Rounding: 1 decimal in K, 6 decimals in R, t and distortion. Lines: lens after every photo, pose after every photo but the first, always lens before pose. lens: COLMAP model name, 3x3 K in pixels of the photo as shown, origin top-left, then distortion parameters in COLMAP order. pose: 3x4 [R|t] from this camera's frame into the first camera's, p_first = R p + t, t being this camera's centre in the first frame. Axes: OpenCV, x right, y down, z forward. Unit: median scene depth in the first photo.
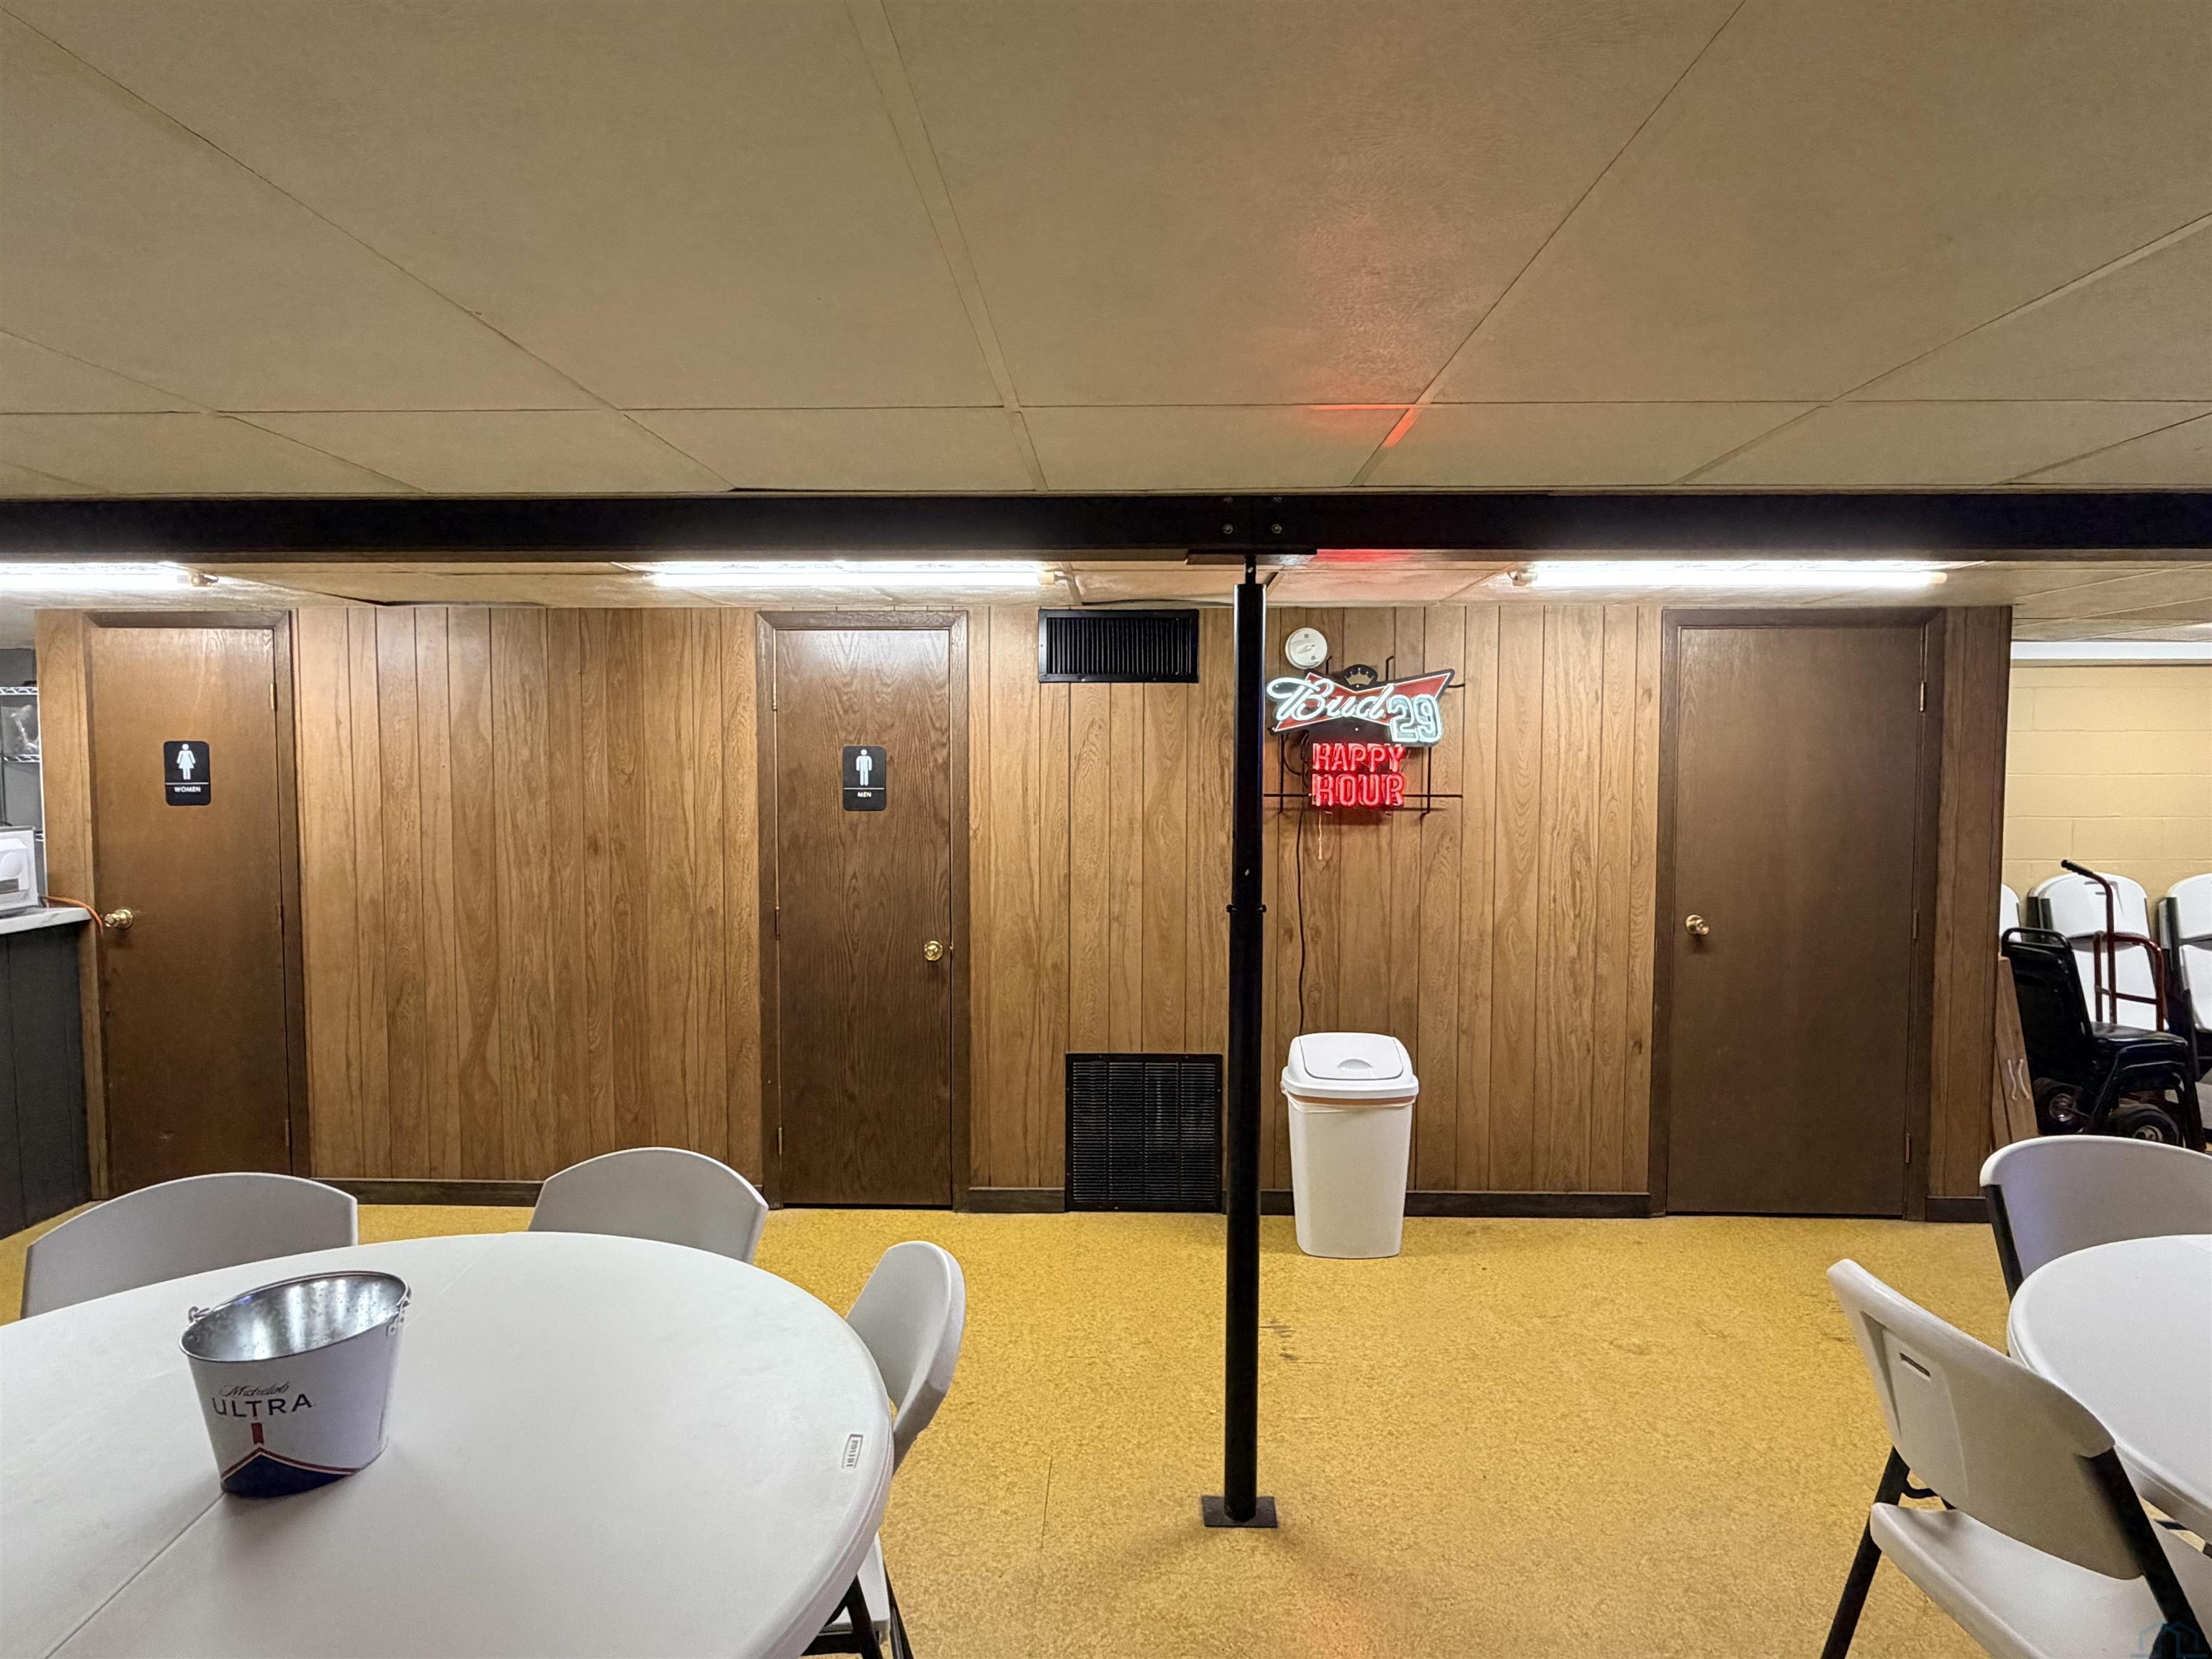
lens RADIAL K [[1225.5, 0, 1109.6], [0, 1225.5, 831.4], [0, 0, 1]] dist [-0.009630, 0.000360]
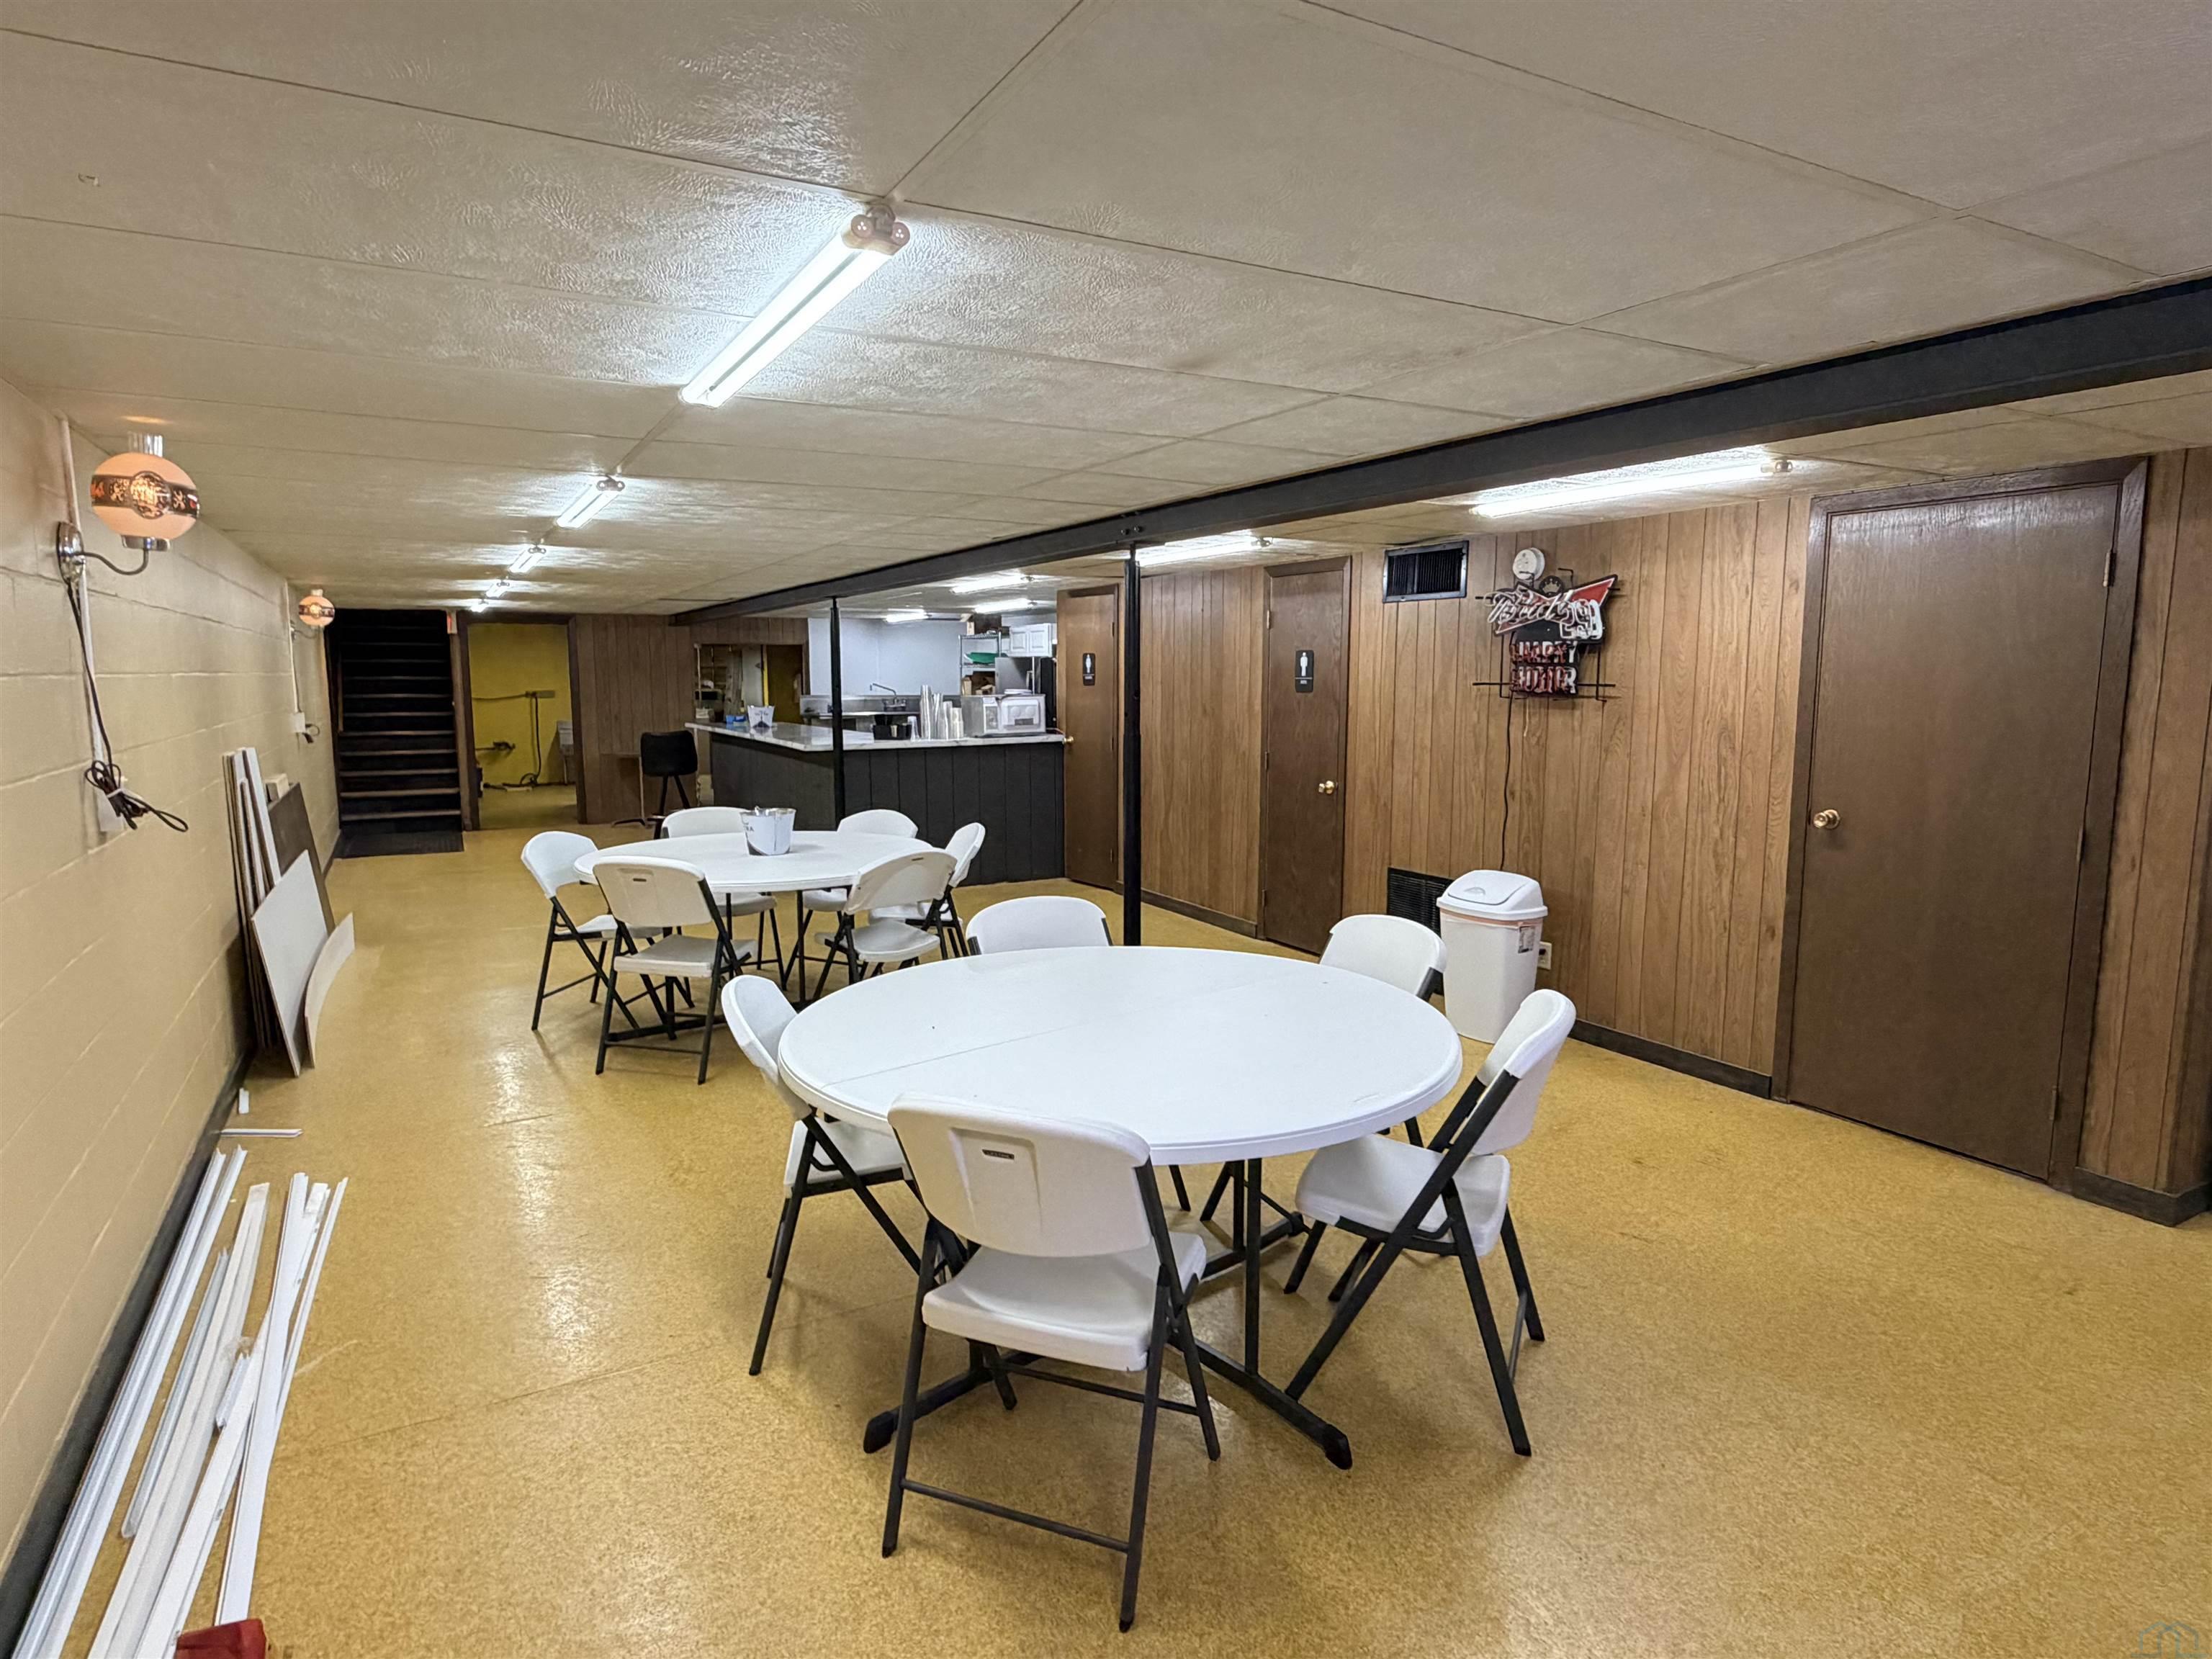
lens RADIAL K [[1225.5, 0, 1090.0], [0, 1225.5, 822.6], [0, 0, 1]] dist [-0.009630, 0.000360]
pose [[0.502309, 0.103665, -0.858451, 1.015884], [-0.028855, 0.994244, 0.103179, -0.005334], [0.864206, -0.027057, 0.502409, -0.006958]]
